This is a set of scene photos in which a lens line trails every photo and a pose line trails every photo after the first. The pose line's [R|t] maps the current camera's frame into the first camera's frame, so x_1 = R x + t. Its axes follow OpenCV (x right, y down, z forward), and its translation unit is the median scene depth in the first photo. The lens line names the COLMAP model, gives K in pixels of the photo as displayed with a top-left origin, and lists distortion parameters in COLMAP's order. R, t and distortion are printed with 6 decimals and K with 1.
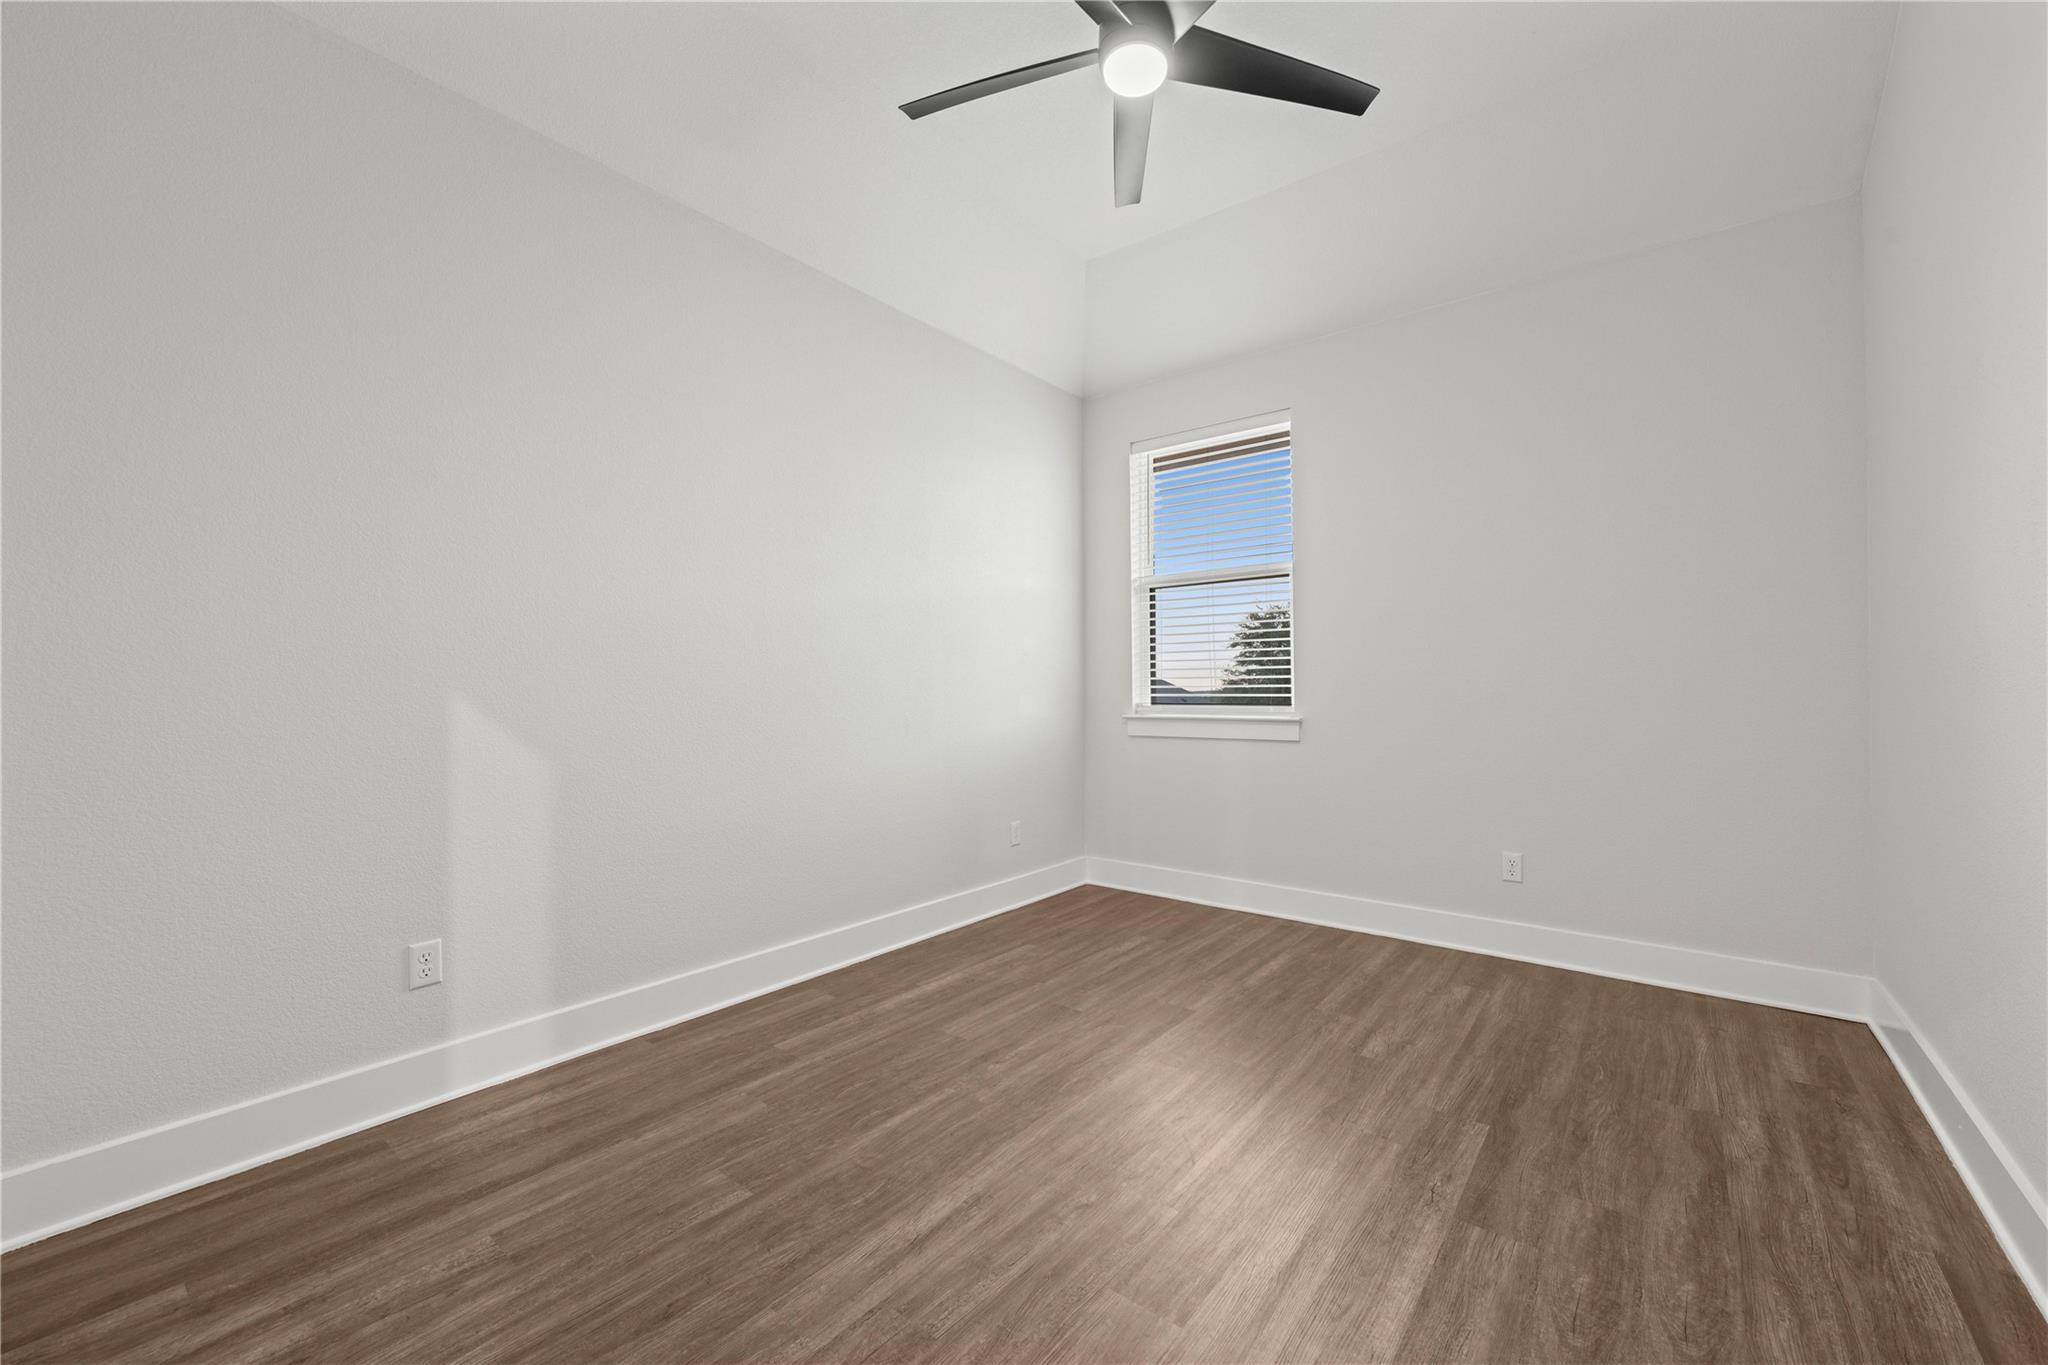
lens RADIAL K [[806.6, 0, 1014.4], [0, 806.6, 666.4], [0, 0, 1]] dist [0.001413, -0.000991]
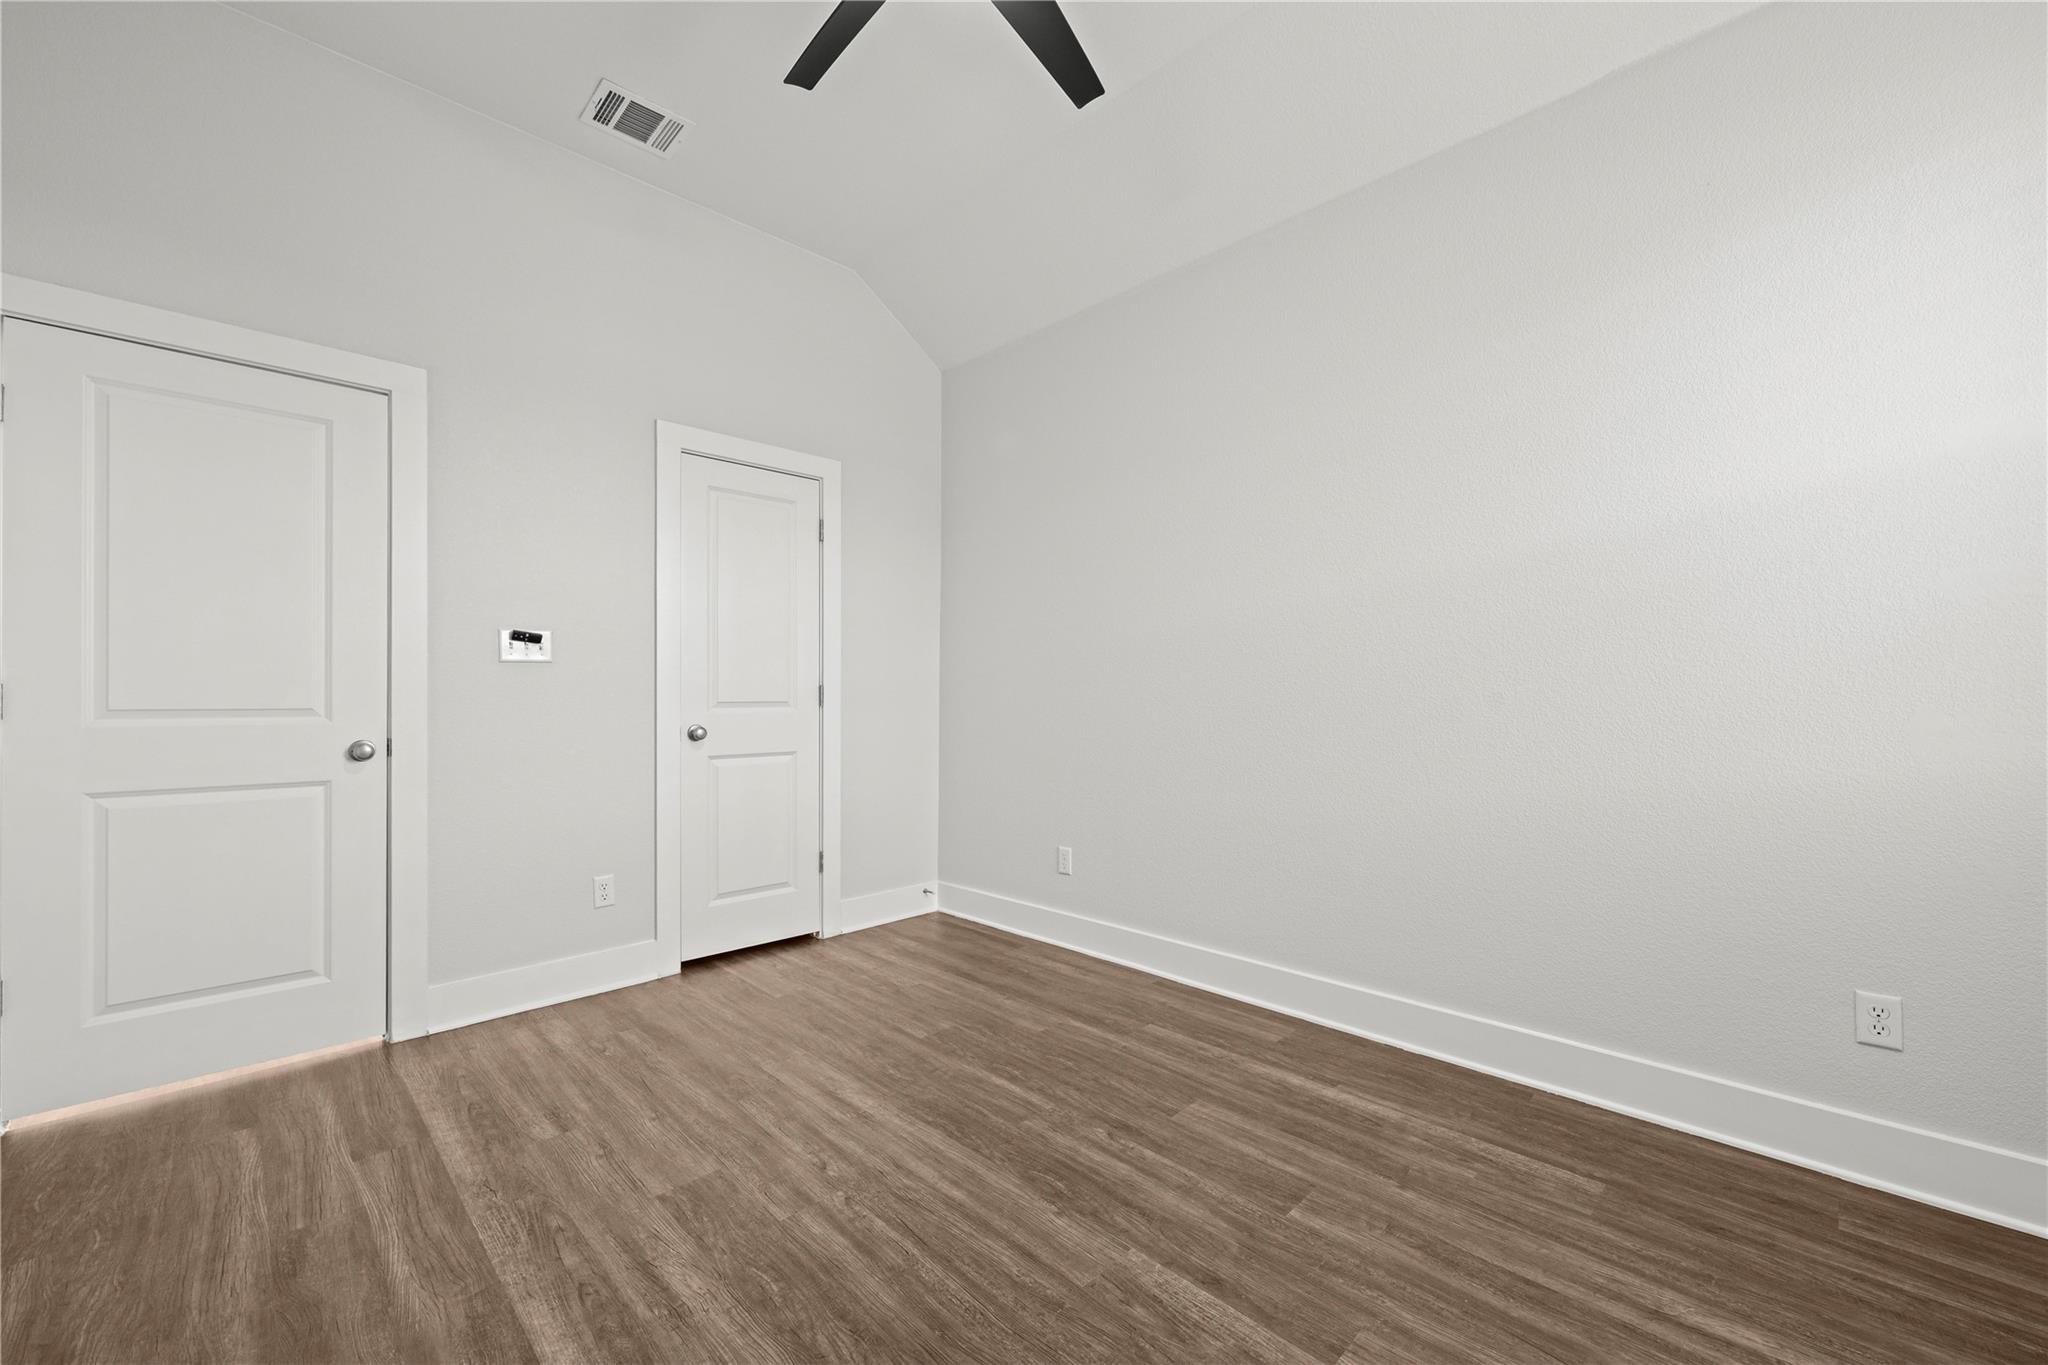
lens RADIAL K [[806.6, 0, 1010.5], [0, 806.6, 683.5], [0, 0, 1]] dist [0.001413, -0.000991]
pose [[-0.092527, -0.002285, -0.995708, 0.831934], [0.021170, 0.999767, -0.004262, 0.027070], [0.995485, -0.021474, -0.092457, 0.999061]]
